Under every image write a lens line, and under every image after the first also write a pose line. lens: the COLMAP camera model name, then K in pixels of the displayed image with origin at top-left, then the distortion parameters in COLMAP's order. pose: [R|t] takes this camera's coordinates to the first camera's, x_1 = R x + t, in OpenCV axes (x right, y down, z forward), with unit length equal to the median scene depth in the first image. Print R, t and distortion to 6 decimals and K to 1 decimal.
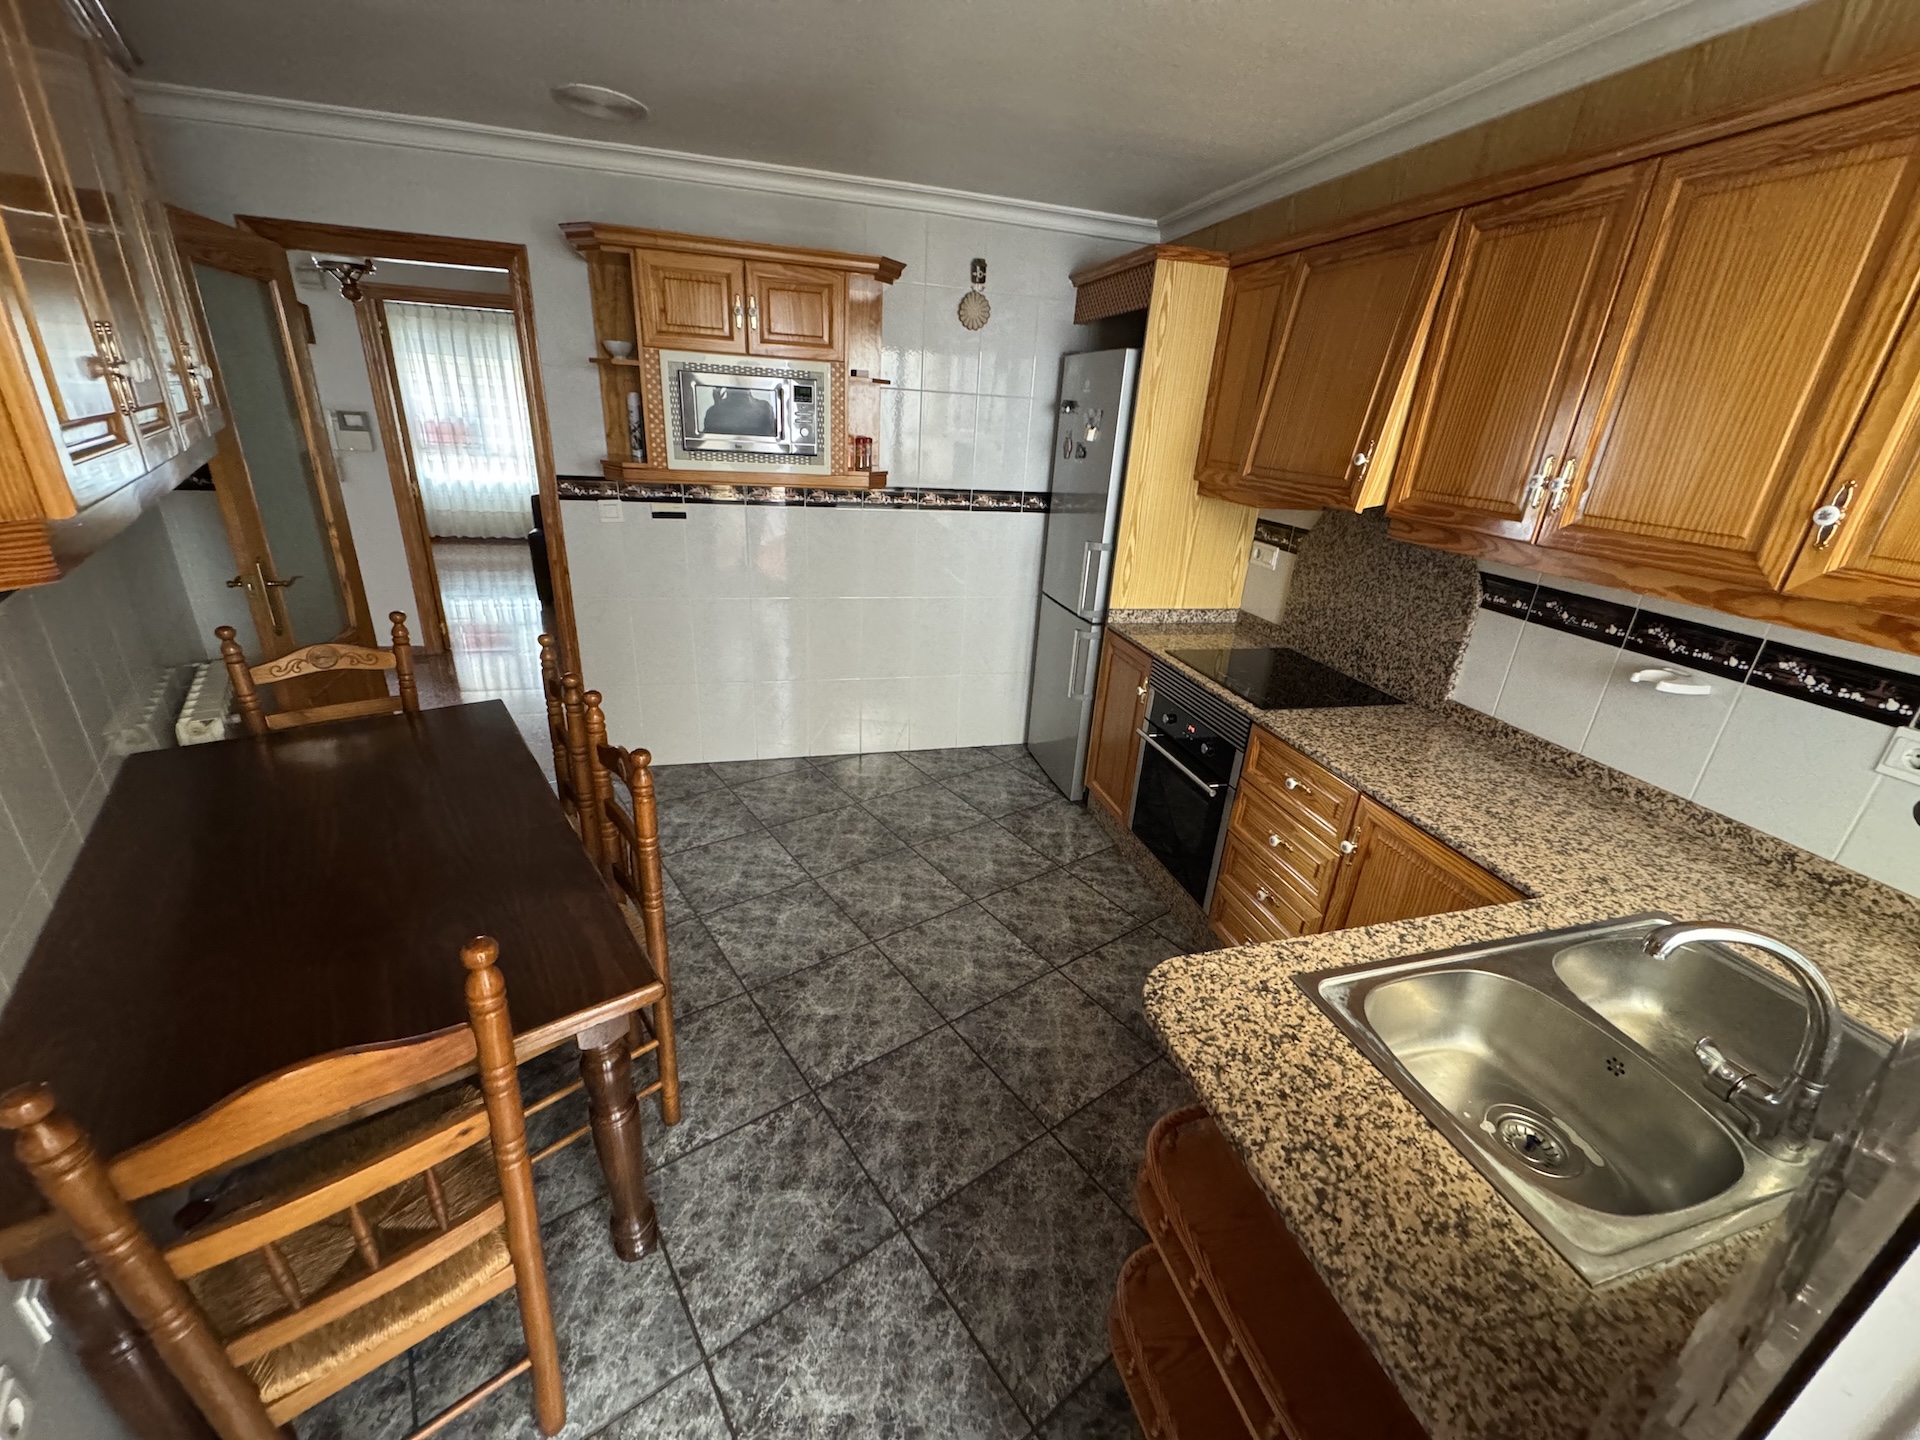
lens RADIAL K [[765.4, 0, 965.7], [0, 765.4, 720.5], [0, 0, 1]] dist [-0.004488, 0.001116]
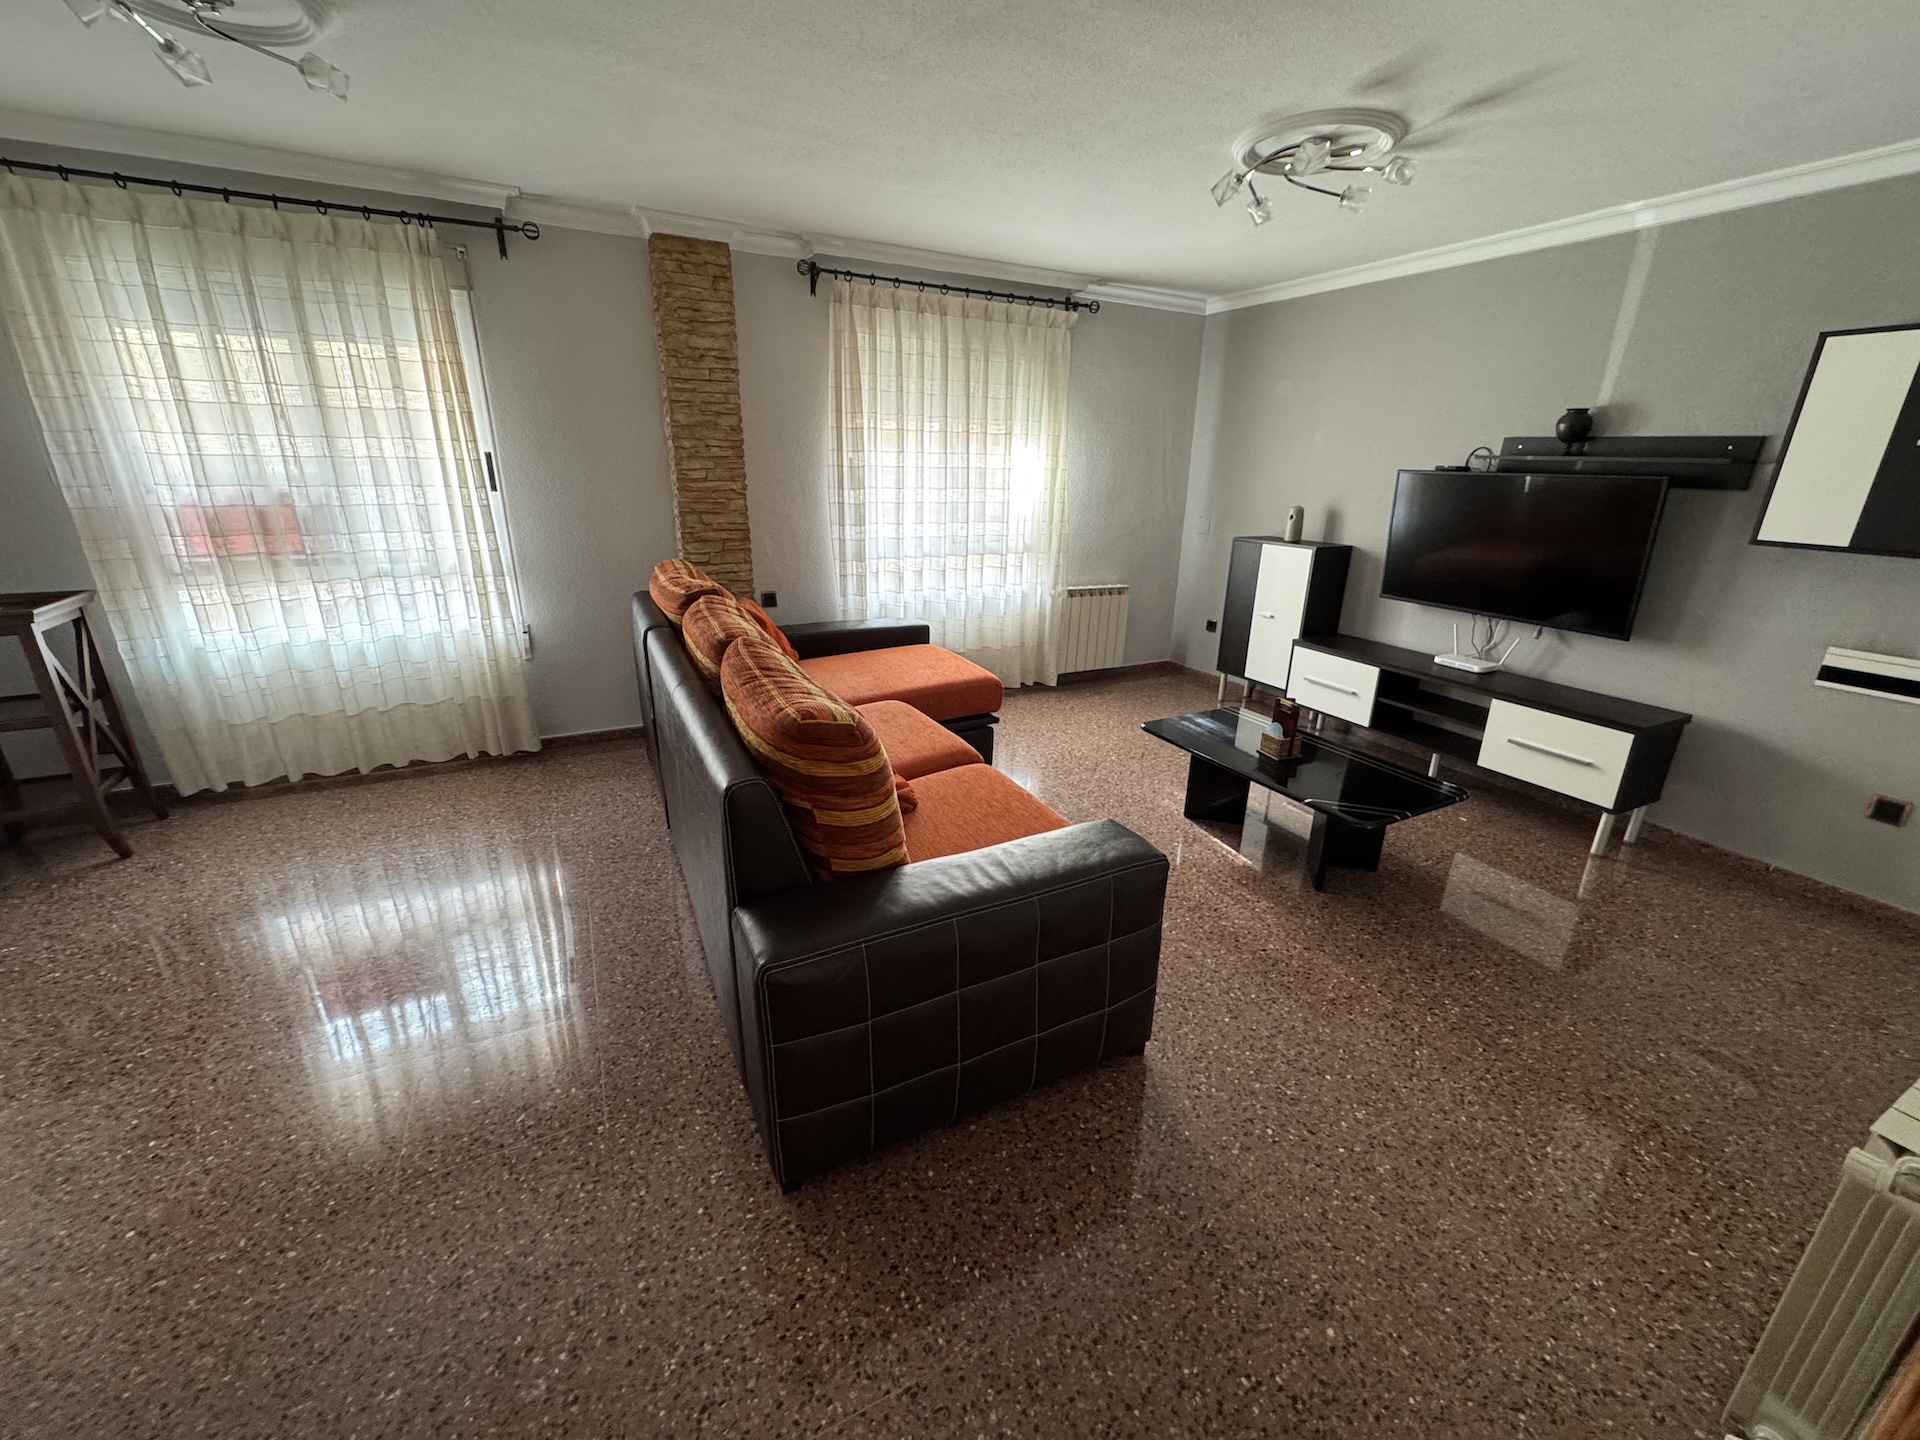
lens RADIAL K [[765.4, 0, 967.1], [0, 765.4, 702.1], [0, 0, 1]] dist [-0.004488, 0.001116]
pose [[0.975337, -0.110579, 0.191022, -0.413022], [0.122304, 0.991198, -0.050685, -0.230155], [-0.183736, 0.072798, 0.980276, 0.570679]]
